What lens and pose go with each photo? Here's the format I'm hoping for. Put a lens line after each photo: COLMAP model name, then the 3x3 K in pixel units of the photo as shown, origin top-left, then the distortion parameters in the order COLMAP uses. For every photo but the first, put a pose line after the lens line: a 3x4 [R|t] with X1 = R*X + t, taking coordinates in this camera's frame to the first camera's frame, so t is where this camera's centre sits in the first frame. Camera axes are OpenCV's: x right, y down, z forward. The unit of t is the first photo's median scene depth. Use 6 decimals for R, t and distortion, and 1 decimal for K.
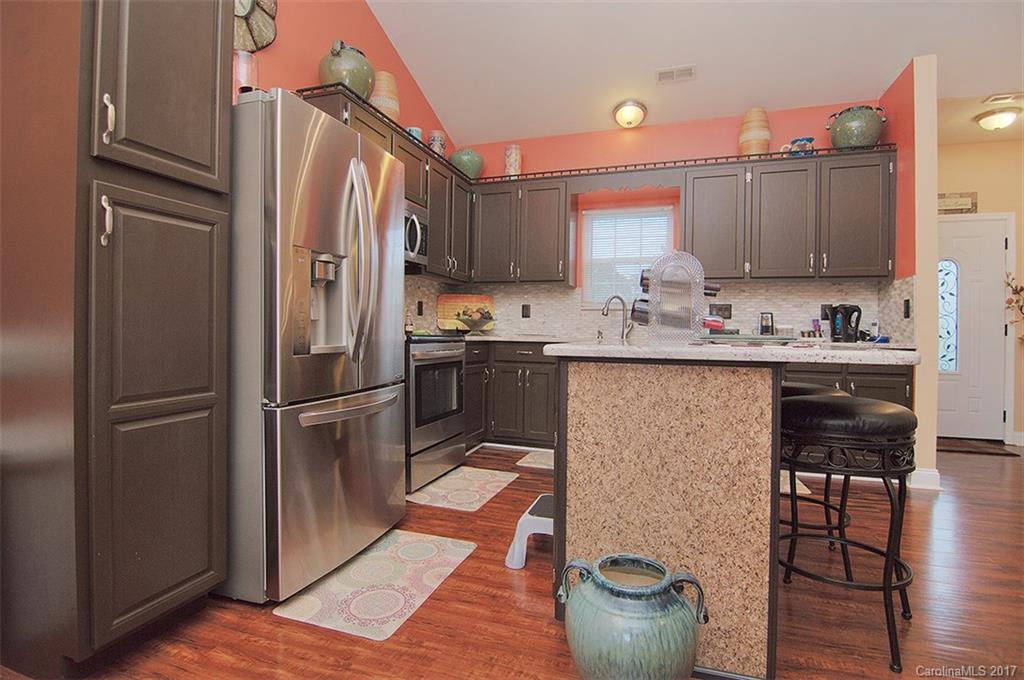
lens RADIAL K [[493.3, 0, 513.9], [0, 493.3, 320.5], [0, 0, 1]] dist [-0.016157, -0.000109]
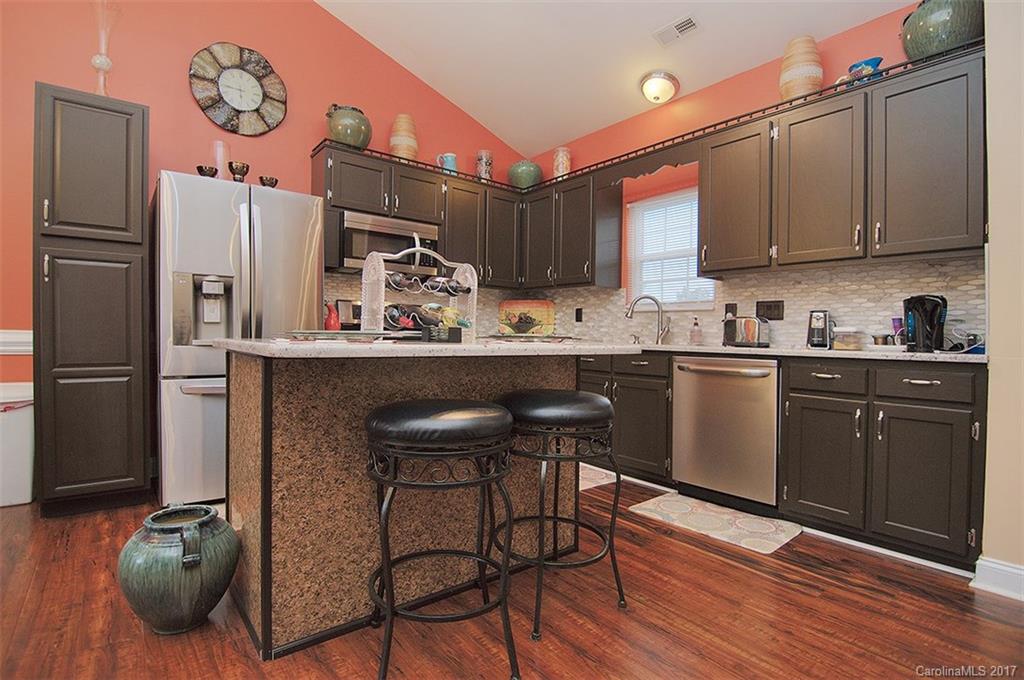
lens RADIAL K [[498.9, 0, 512.7], [0, 498.9, 328.3], [0, 0, 1]] dist [-0.001792, -0.000587]
pose [[0.838078, -0.004615, -0.545531, 0.556749], [0.002906, 0.999988, -0.003995, 0.012854], [0.545543, 0.001763, 0.838081, 0.127214]]
